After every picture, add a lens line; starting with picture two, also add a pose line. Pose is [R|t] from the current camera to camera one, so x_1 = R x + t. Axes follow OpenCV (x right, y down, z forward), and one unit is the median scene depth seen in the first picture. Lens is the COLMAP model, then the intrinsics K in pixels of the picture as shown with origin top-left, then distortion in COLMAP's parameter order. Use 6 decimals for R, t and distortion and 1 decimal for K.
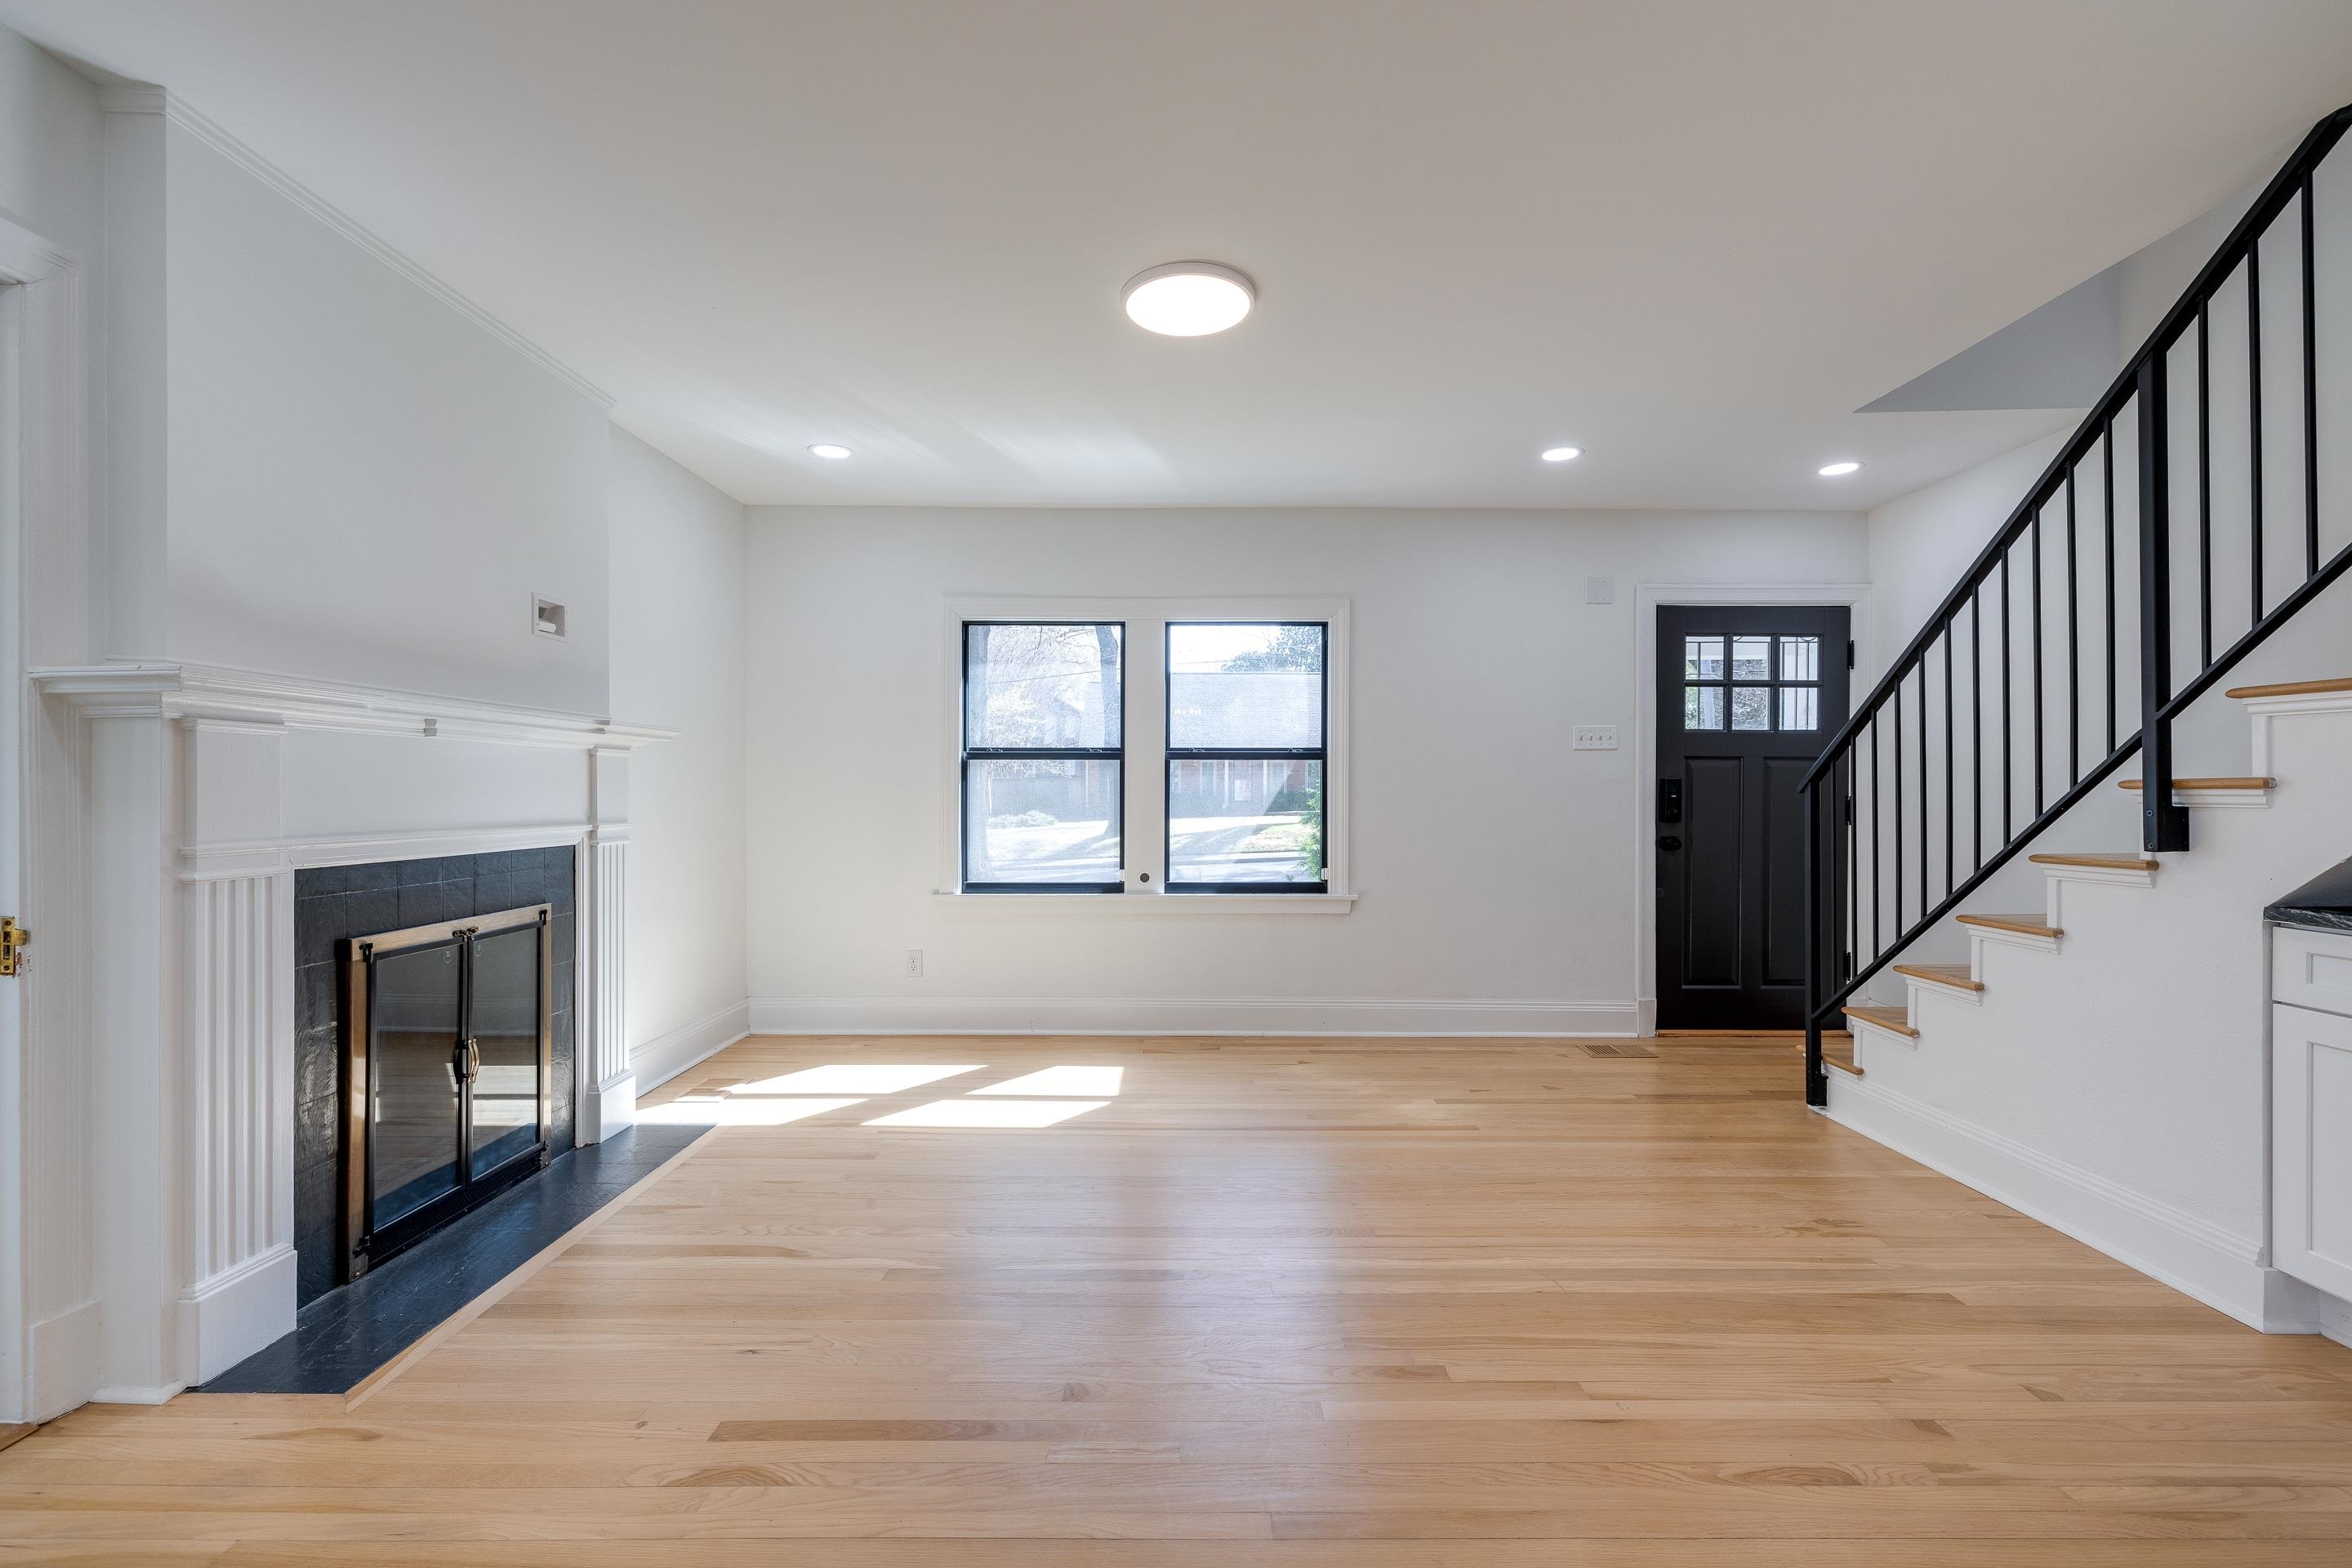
lens RADIAL K [[986.6, 0, 1188.9], [0, 986.6, 785.6], [0, 0, 1]] dist [-0.001963, 0.000125]
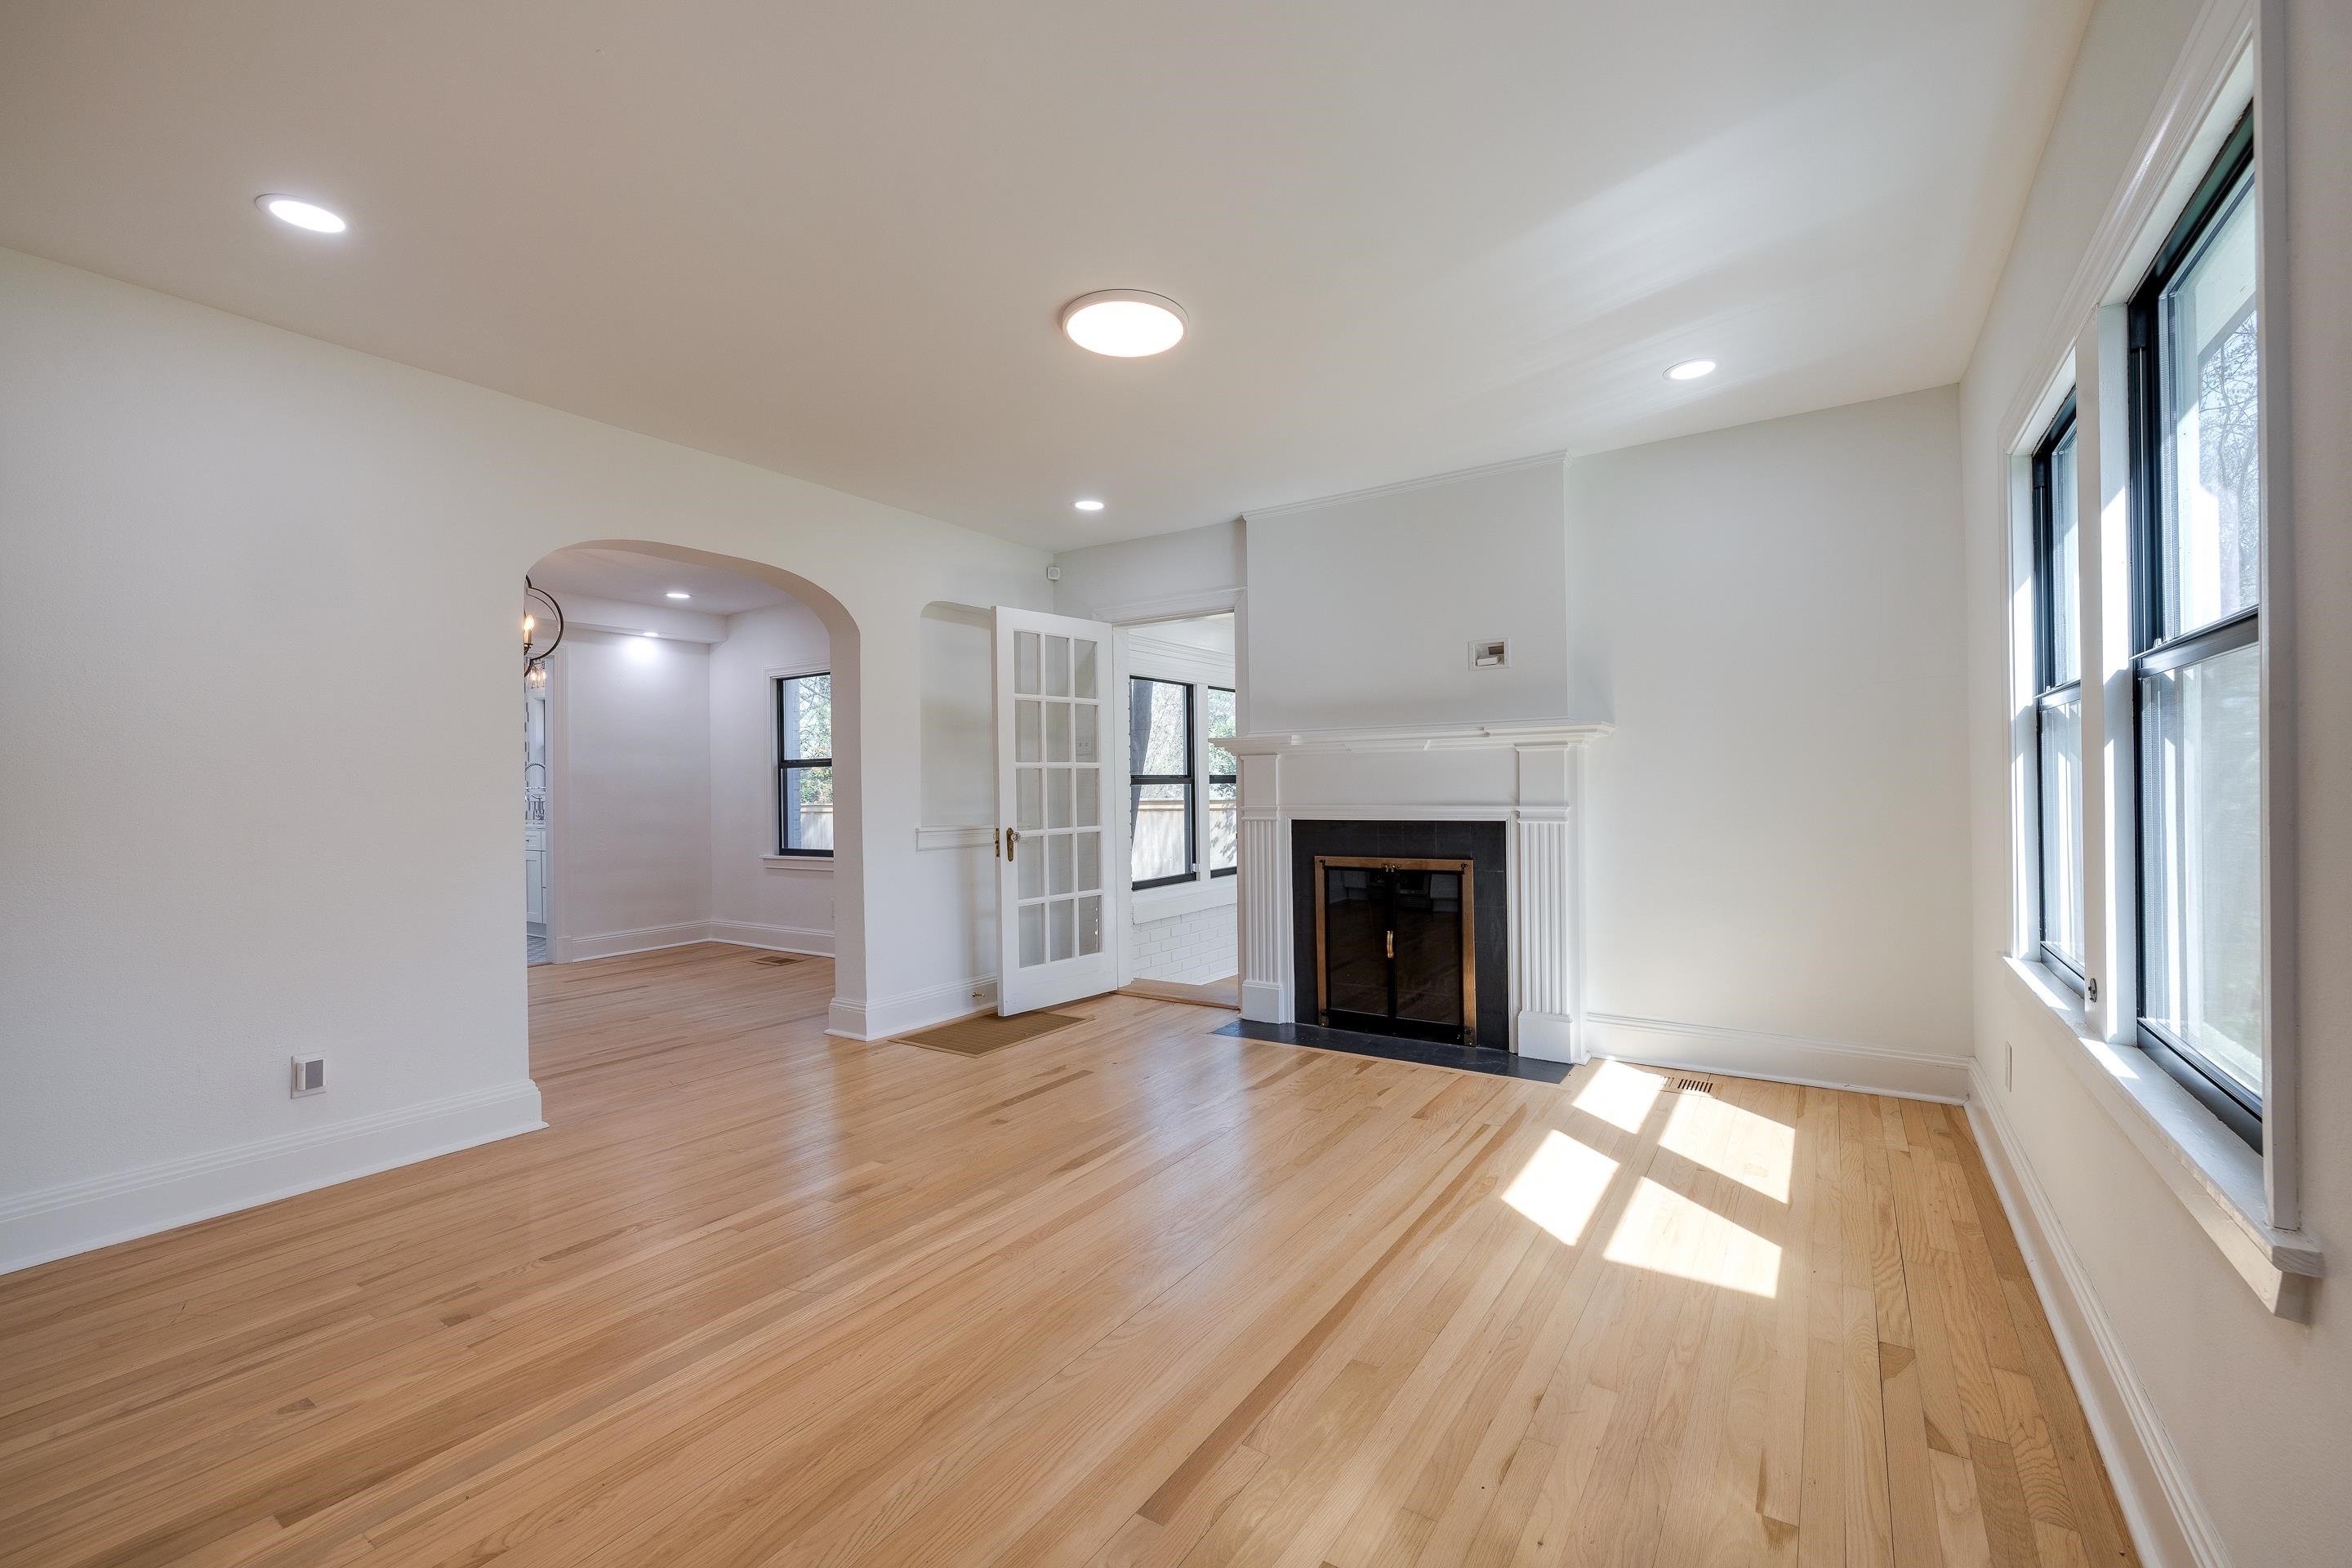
lens RADIAL K [[986.6, 0, 1188.9], [0, 986.6, 785.6], [0, 0, 1]] dist [-0.001963, 0.000125]
pose [[-0.548974, 0.007195, -0.835809, 0.869549], [0.018656, 0.999819, -0.003647, 0.011582], [0.835631, -0.017595, -0.549009, 1.669517]]
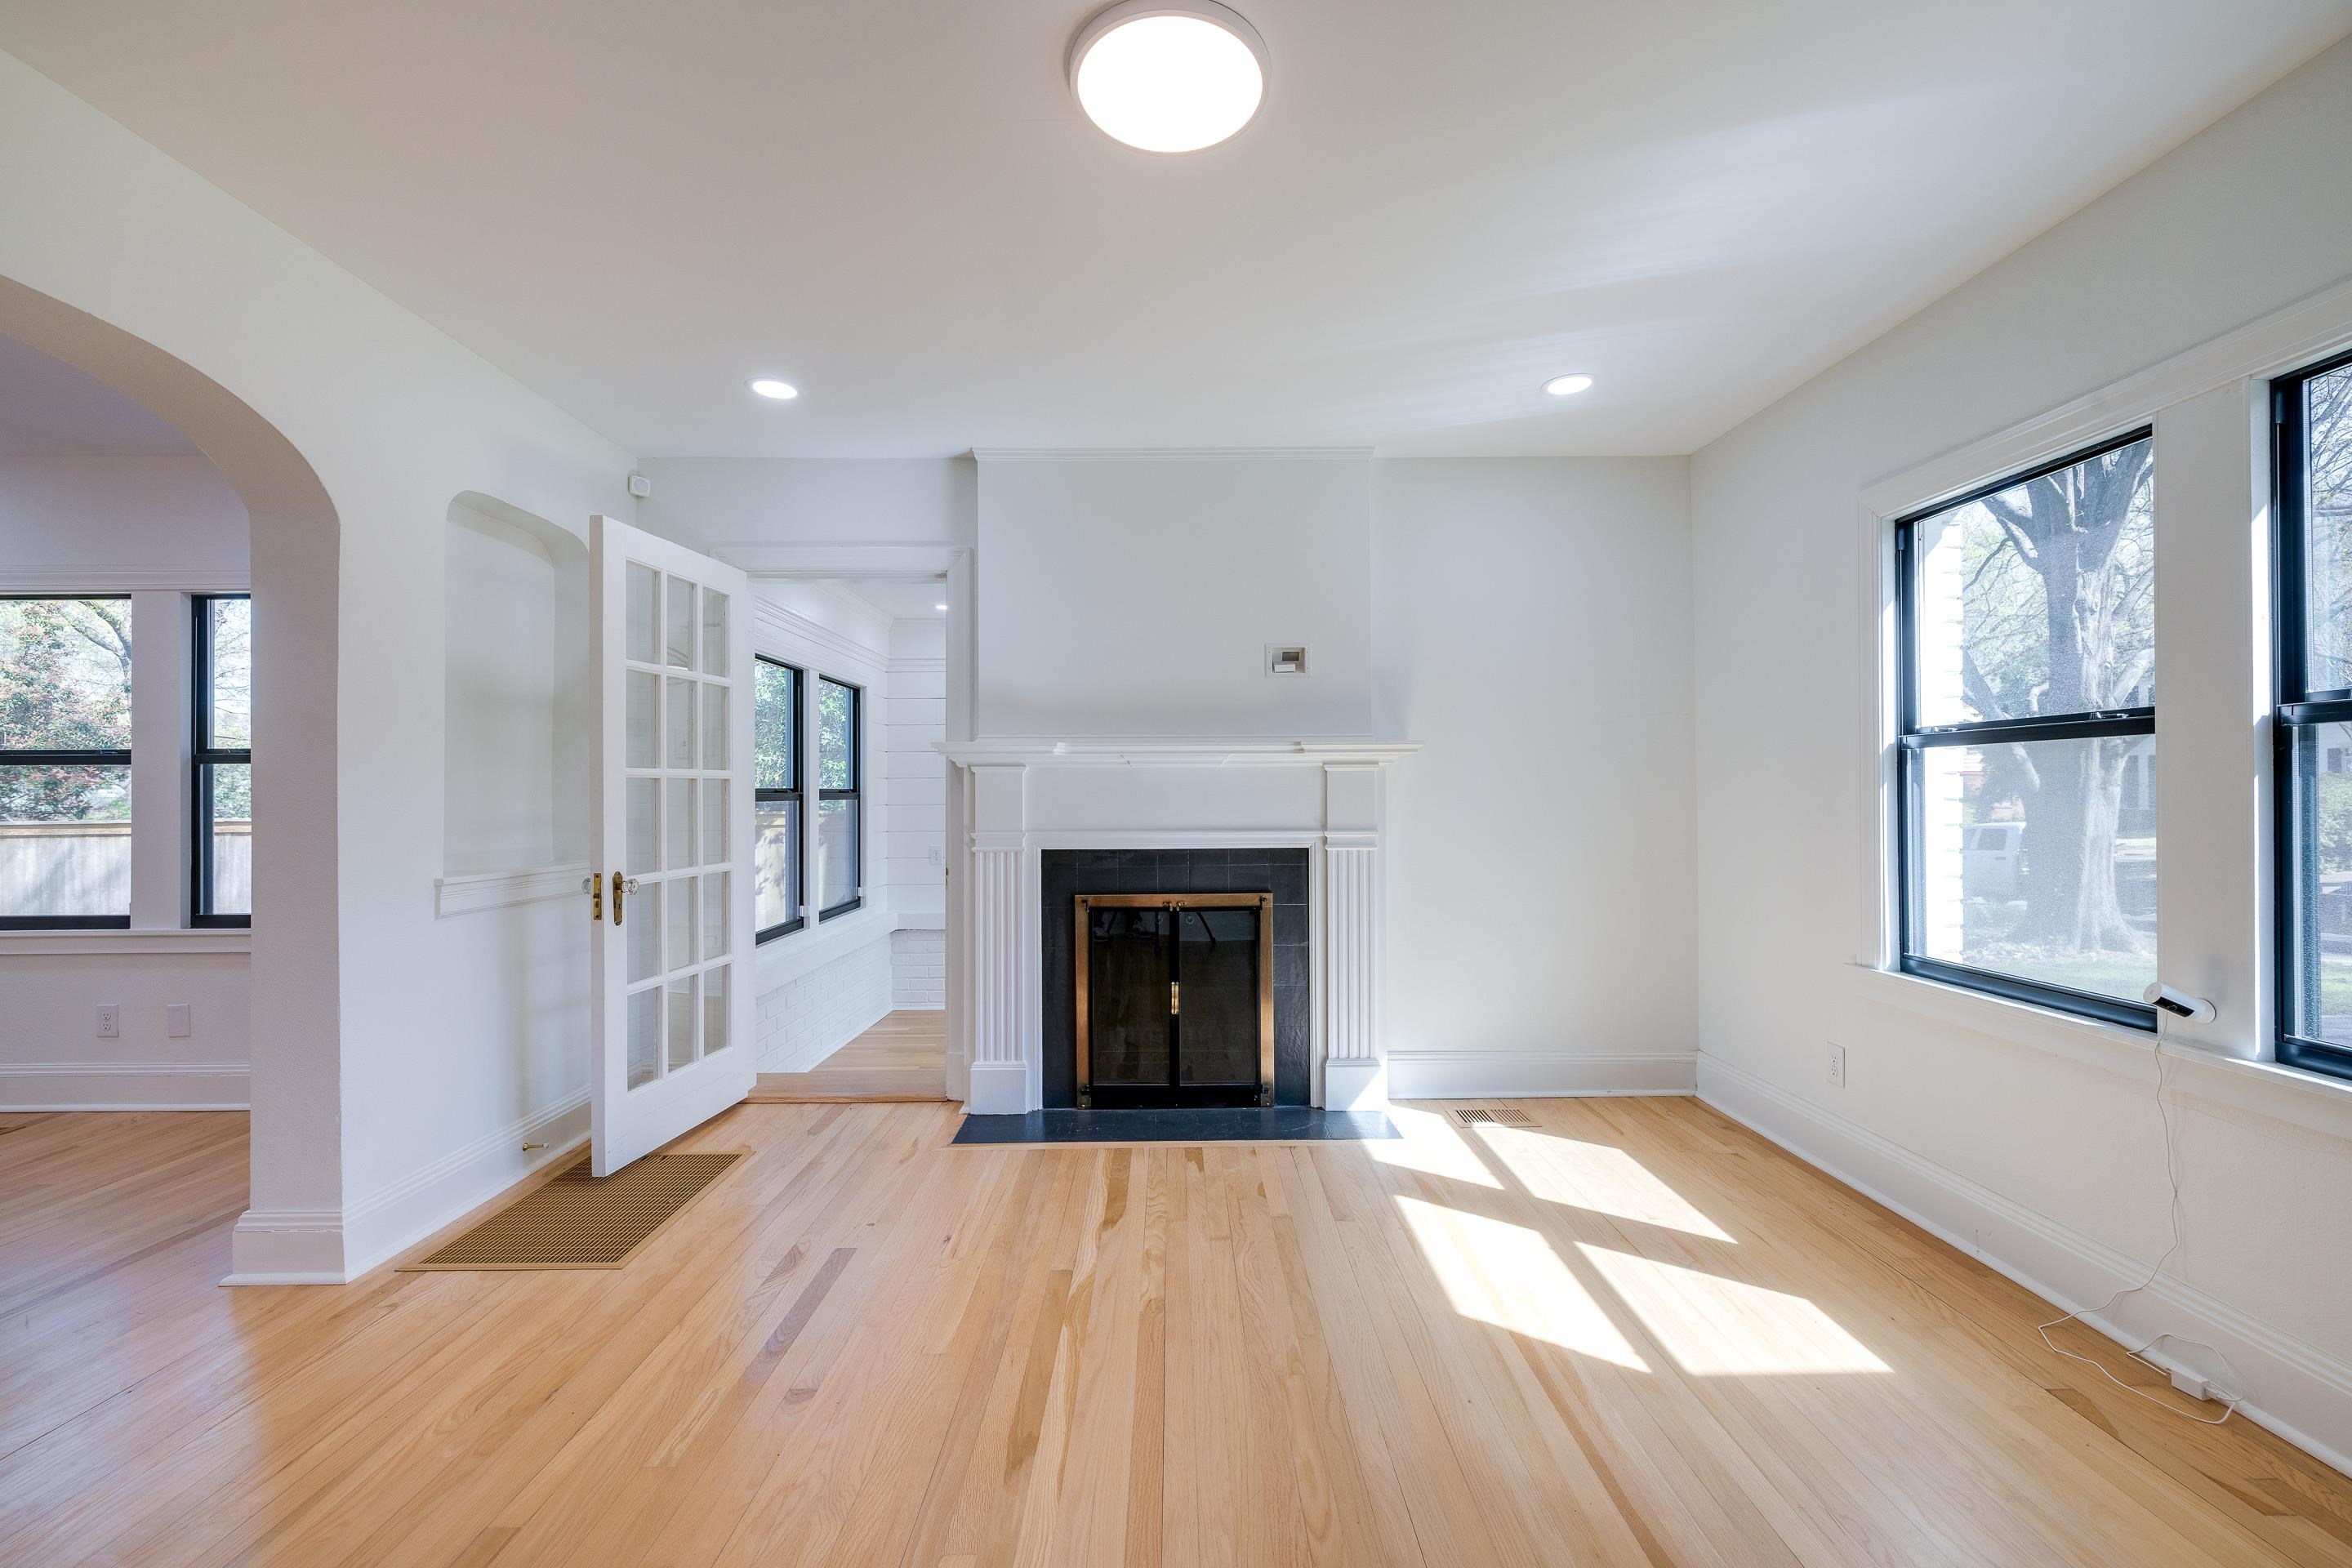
lens RADIAL K [[986.6, 0, 1188.9], [0, 986.6, 785.6], [0, 0, 1]] dist [-0.001963, 0.000125]
pose [[0.012869, -0.007684, -0.999888, 0.676682], [0.010178, 0.999920, -0.007553, -0.008371], [0.999865, -0.010080, 0.012946, 1.024963]]
